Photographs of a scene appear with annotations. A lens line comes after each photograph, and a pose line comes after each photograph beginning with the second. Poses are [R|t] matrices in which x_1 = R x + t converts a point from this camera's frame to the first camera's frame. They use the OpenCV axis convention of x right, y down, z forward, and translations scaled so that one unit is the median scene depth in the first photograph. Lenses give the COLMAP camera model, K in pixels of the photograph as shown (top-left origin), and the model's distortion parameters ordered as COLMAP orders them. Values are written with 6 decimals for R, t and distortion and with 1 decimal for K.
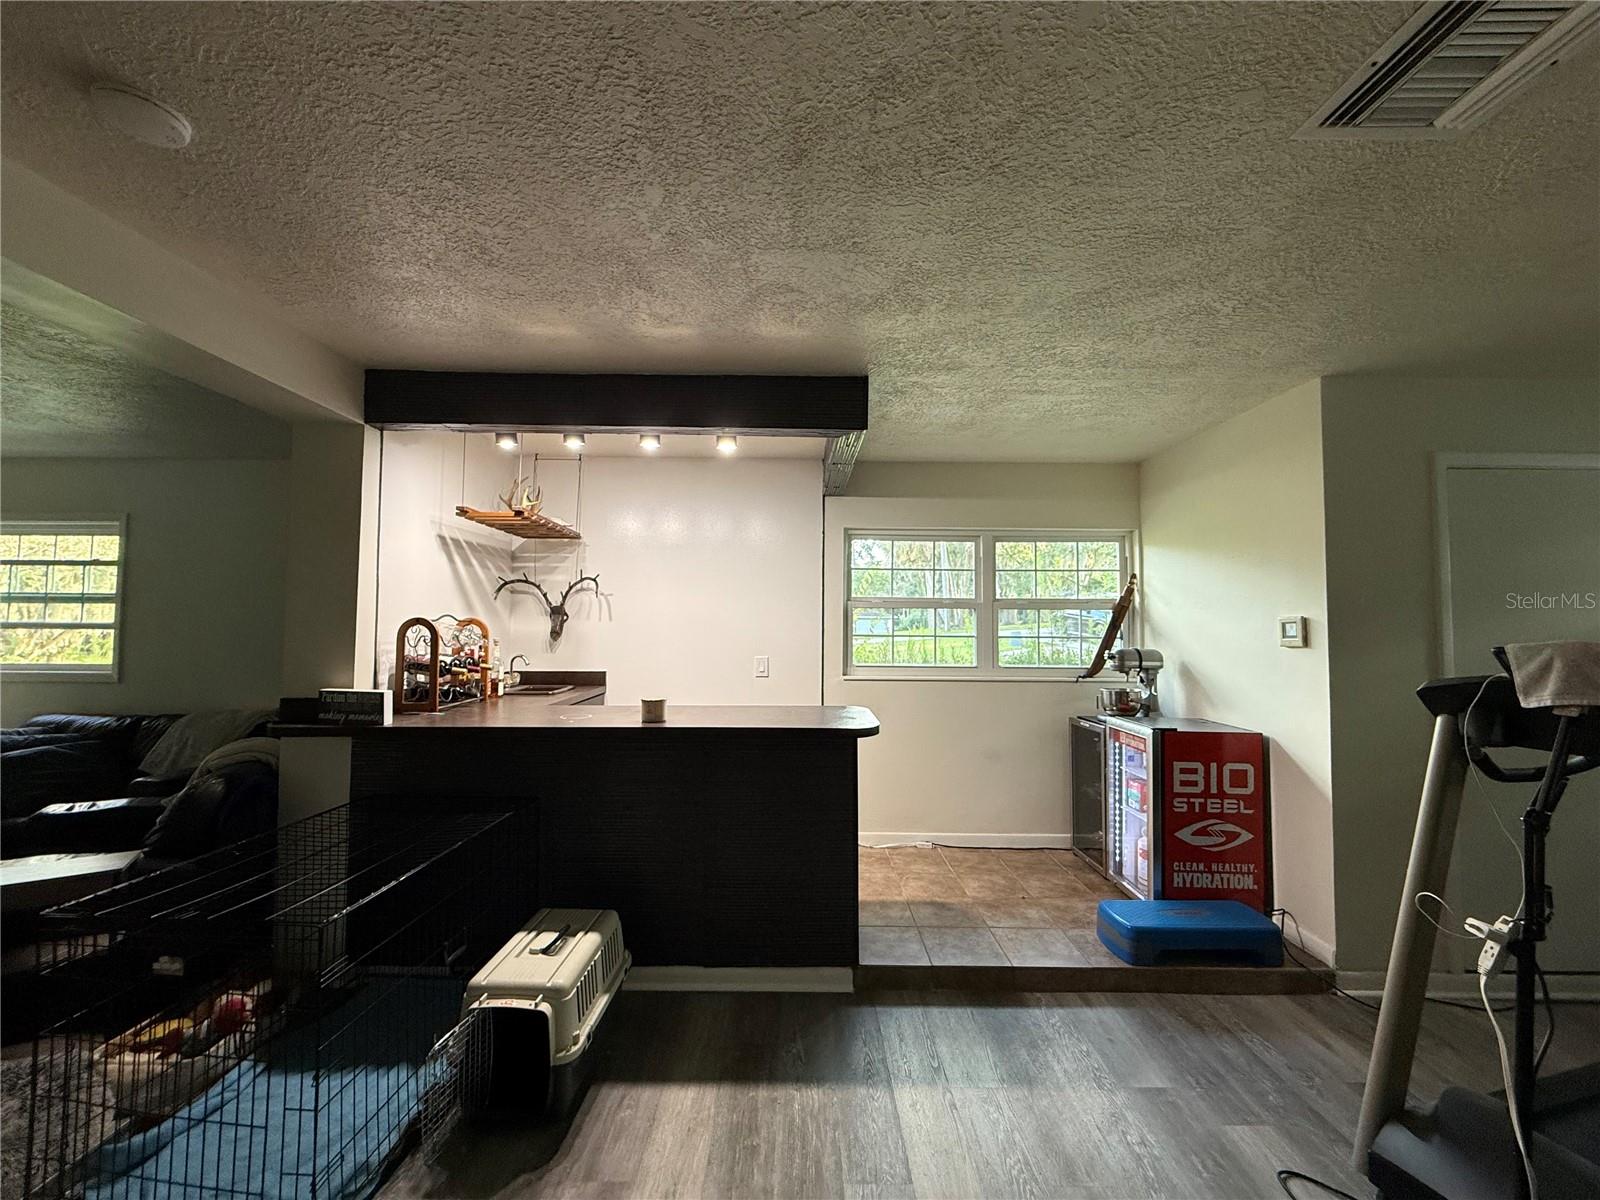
lens RADIAL K [[636.4, 0, 800.2], [0, 636.4, 599.8], [0, 0, 1]] dist [0.001788, 0.000163]
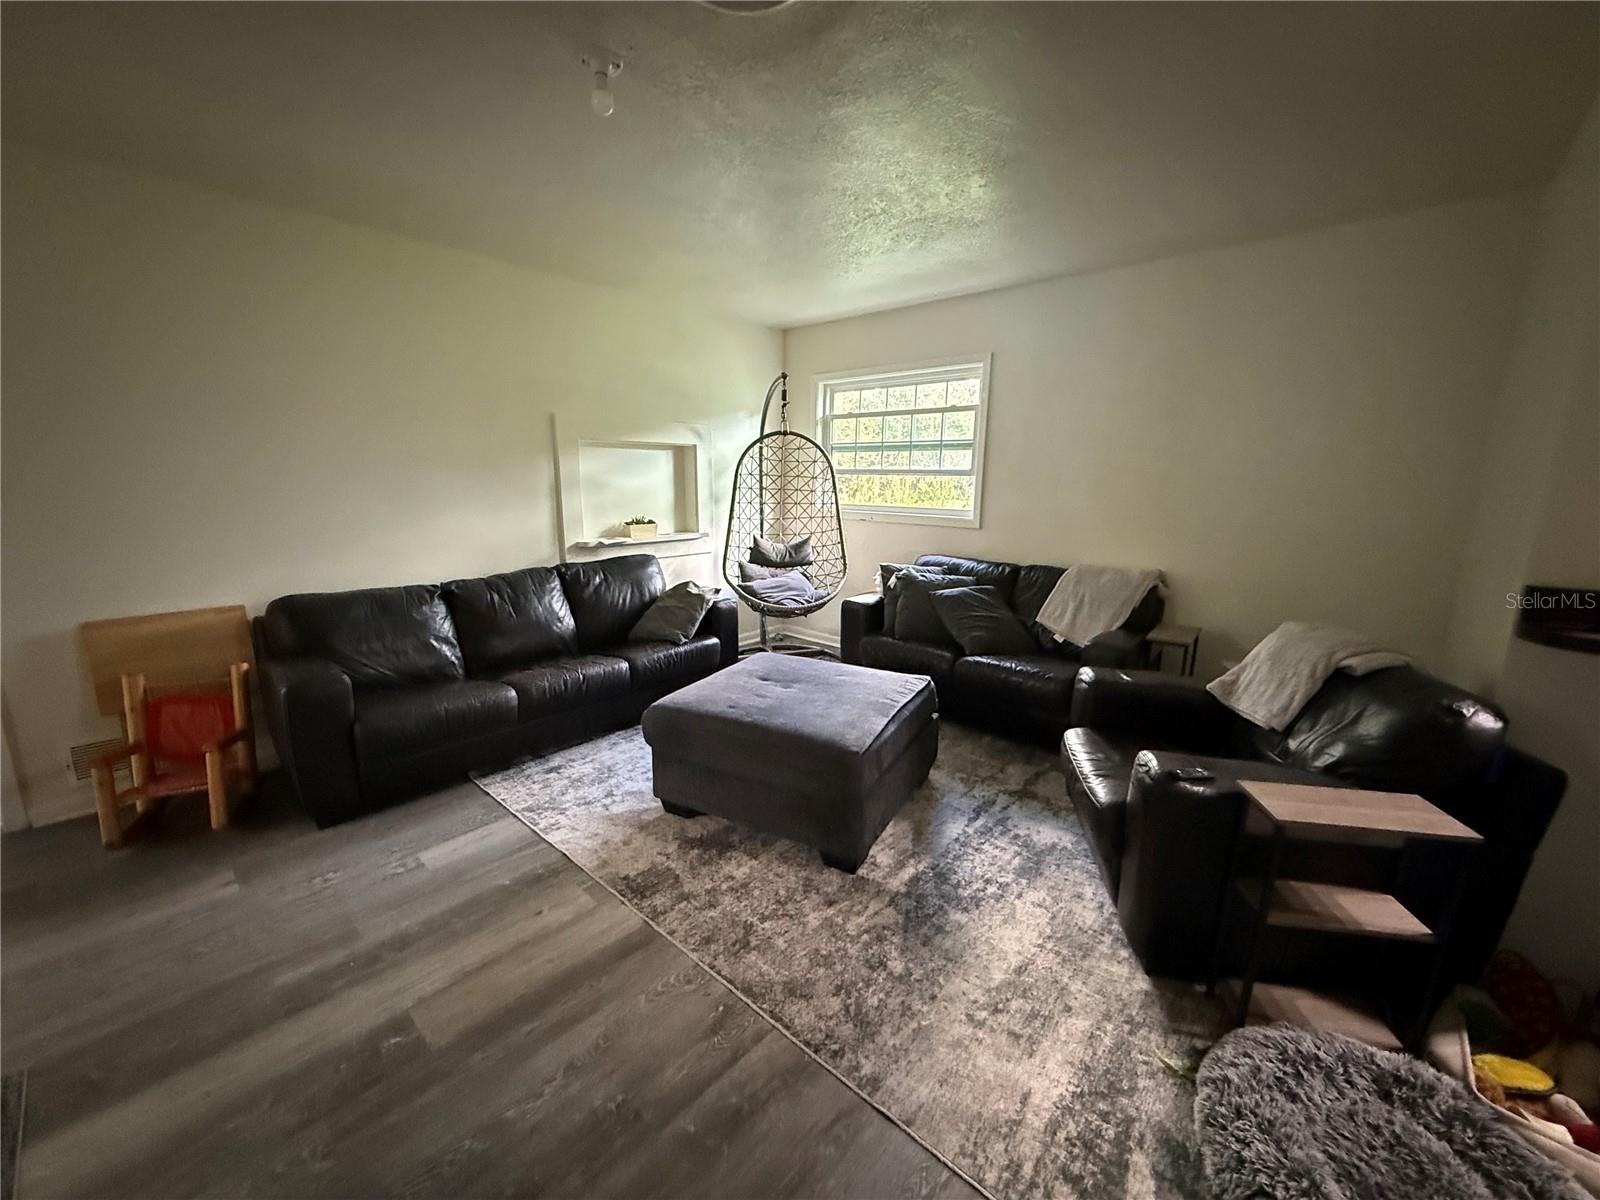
lens RADIAL K [[636.4, 0, 796.5], [0, 636.4, 601.9], [0, 0, 1]] dist [0.001788, 0.000163]
pose [[0.746060, 0.128708, -0.653321, -0.598648], [0.032227, 0.973012, 0.228491, 0.001621], [0.665098, -0.191523, 0.721778, 0.047239]]
